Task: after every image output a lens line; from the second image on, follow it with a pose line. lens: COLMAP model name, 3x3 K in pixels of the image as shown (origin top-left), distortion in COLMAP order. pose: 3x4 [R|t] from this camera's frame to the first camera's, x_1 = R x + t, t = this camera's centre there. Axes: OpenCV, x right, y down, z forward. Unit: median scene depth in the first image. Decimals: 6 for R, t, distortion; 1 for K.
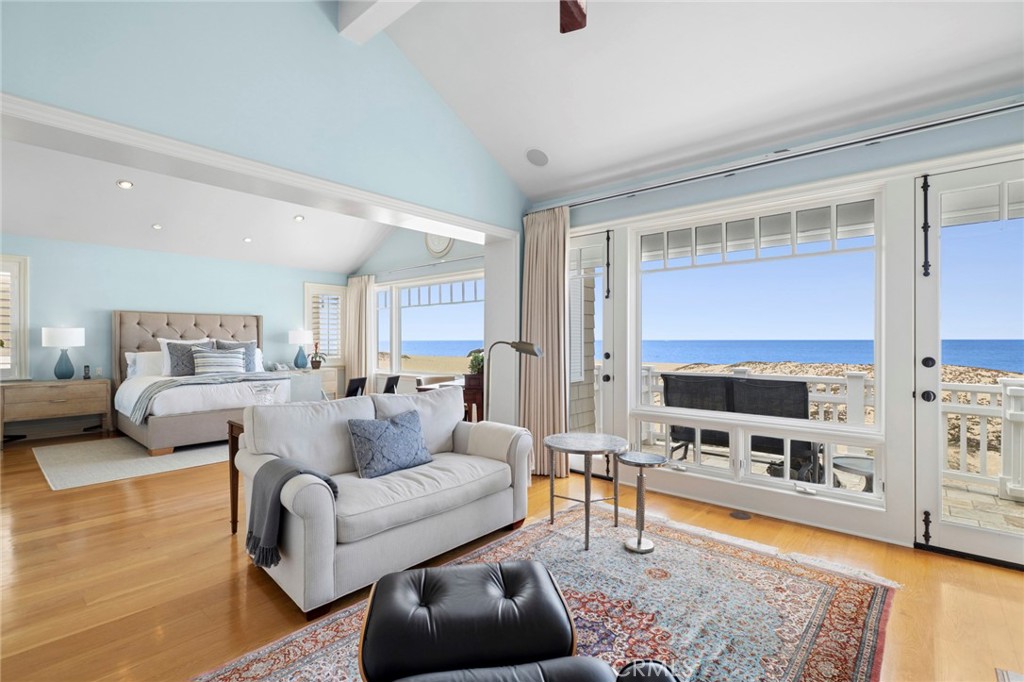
lens RADIAL K [[472.6, 0, 508.5], [0, 472.6, 342.7], [0, 0, 1]] dist [0.001225, -0.000338]
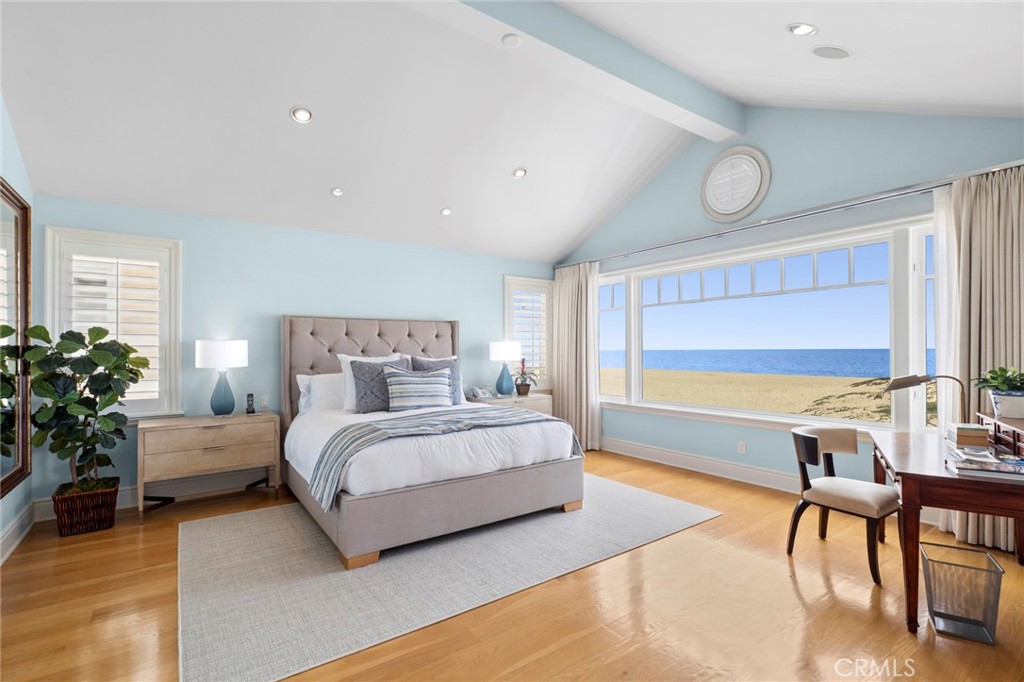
lens RADIAL K [[484.8, 0, 510.3], [0, 484.8, 350.0], [0, 0, 1]] dist [0.000158, -0.000072]
pose [[0.971368, -0.003380, -0.237556, -0.335618], [0.001910, 0.999978, -0.006415, -0.010975], [0.237573, 0.005777, 0.971353, 0.380997]]
